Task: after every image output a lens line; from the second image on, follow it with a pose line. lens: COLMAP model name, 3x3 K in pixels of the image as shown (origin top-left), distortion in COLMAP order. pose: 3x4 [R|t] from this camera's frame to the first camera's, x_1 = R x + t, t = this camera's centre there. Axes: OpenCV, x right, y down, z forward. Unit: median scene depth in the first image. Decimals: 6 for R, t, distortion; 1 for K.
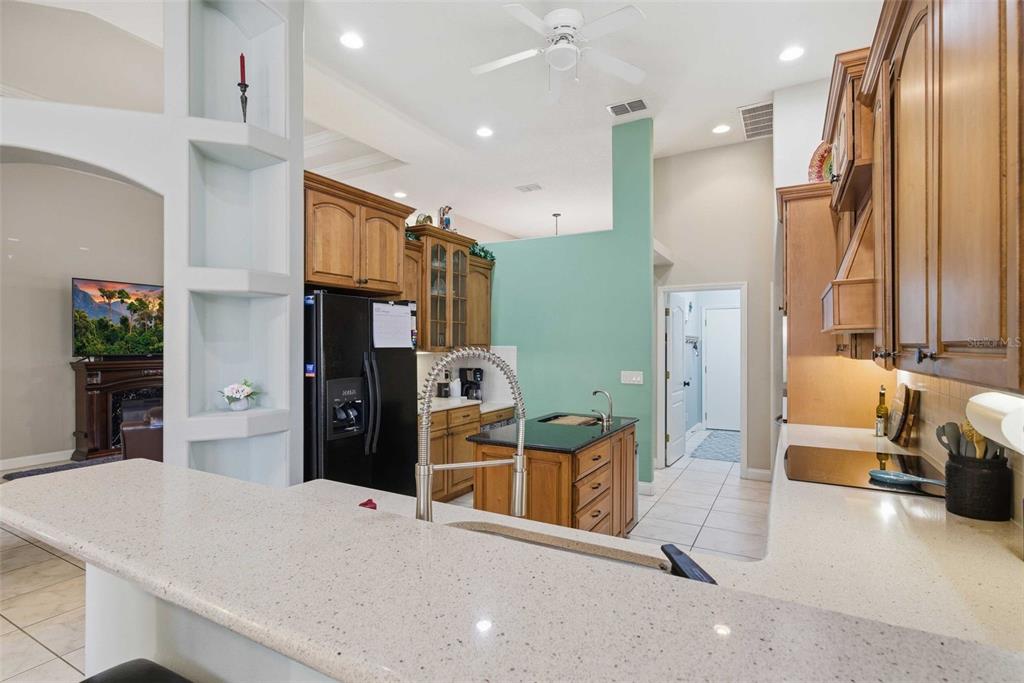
lens RADIAL K [[508.8, 0, 512.7], [0, 508.8, 344.1], [0, 0, 1]] dist [0.001026, -0.000317]
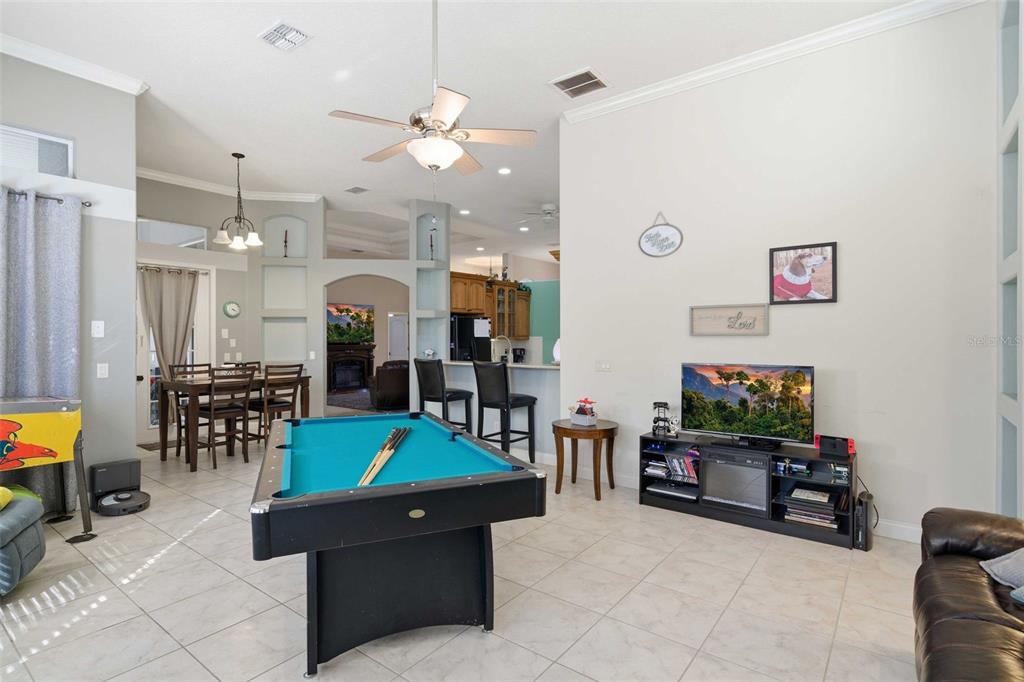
lens RADIAL K [[508.8, 0, 510.7], [0, 508.8, 338.9], [0, 0, 1]] dist [0.001026, -0.000317]
pose [[0.989397, 0.000823, -0.145234, 0.182735], [0.000101, 0.999980, 0.006353, 0.000751], [0.145237, -0.006301, 0.989377, -0.984473]]
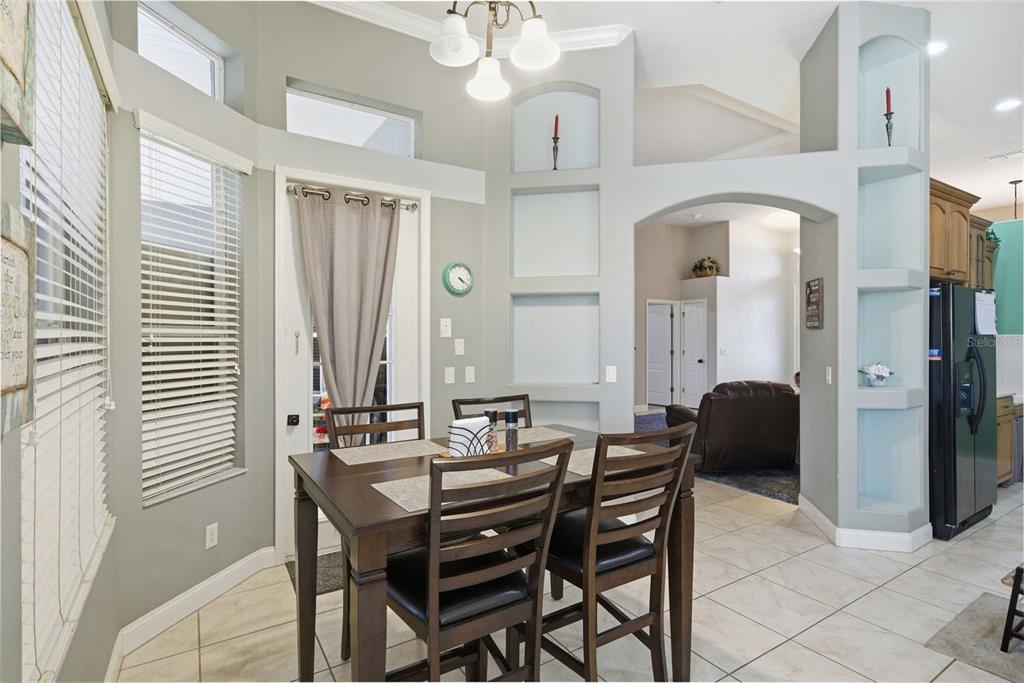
lens RADIAL K [[508.8, 0, 508.8], [0, 508.8, 334.0], [0, 0, 1]] dist [0.001026, -0.000317]
pose [[0.877041, 0.000686, -0.480415, -0.405325], [0.000204, 0.999998, 0.001800, 0.002344], [0.480415, -0.001676, 0.877040, -0.261842]]
